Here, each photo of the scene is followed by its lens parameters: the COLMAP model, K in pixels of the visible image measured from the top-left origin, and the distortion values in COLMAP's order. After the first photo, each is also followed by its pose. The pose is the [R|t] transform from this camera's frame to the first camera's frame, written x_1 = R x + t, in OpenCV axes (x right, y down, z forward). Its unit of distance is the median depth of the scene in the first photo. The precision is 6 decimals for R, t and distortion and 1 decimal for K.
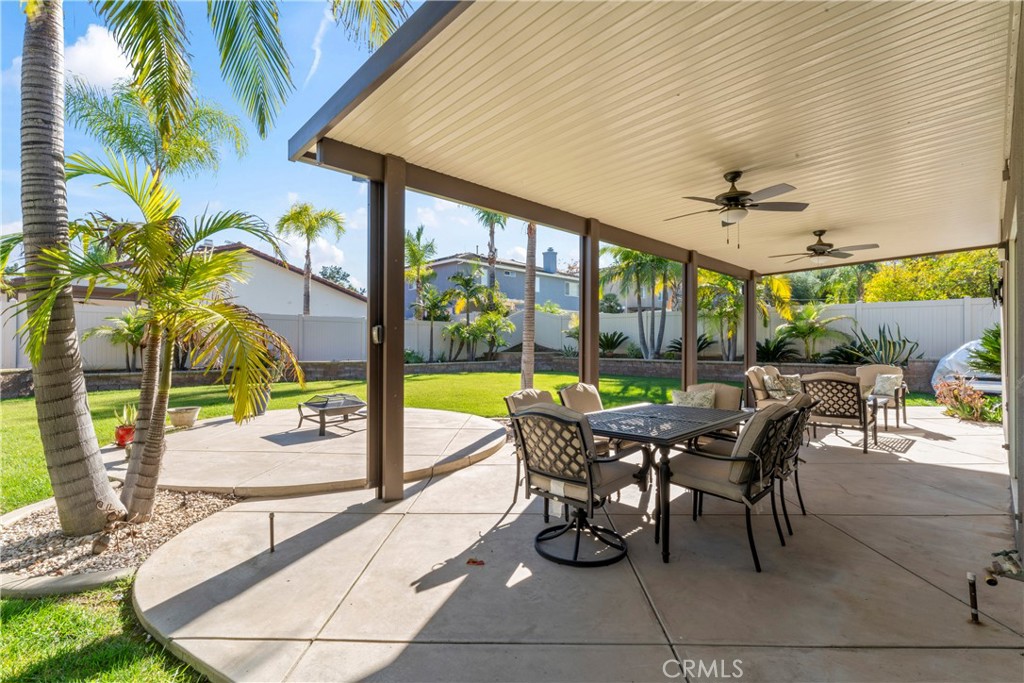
lens RADIAL K [[459.9, 0, 513.9], [0, 459.9, 343.7], [0, 0, 1]] dist [0.004348, 0.001482]
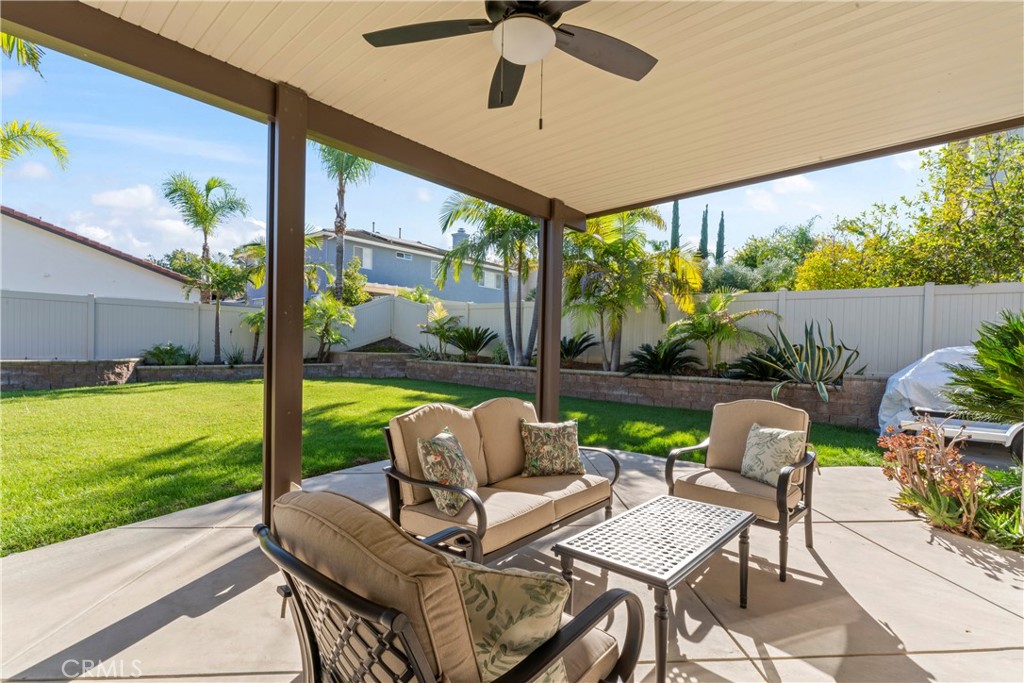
lens RADIAL K [[459.9, 0, 530.6], [0, 459.9, 353.5], [0, 0, 1]] dist [0.004348, 0.001482]
pose [[0.995831, 0.020155, 0.088961, 0.306205], [-0.022006, 0.999560, 0.019885, -0.000151], [-0.088521, -0.021760, 0.995837, 0.337964]]
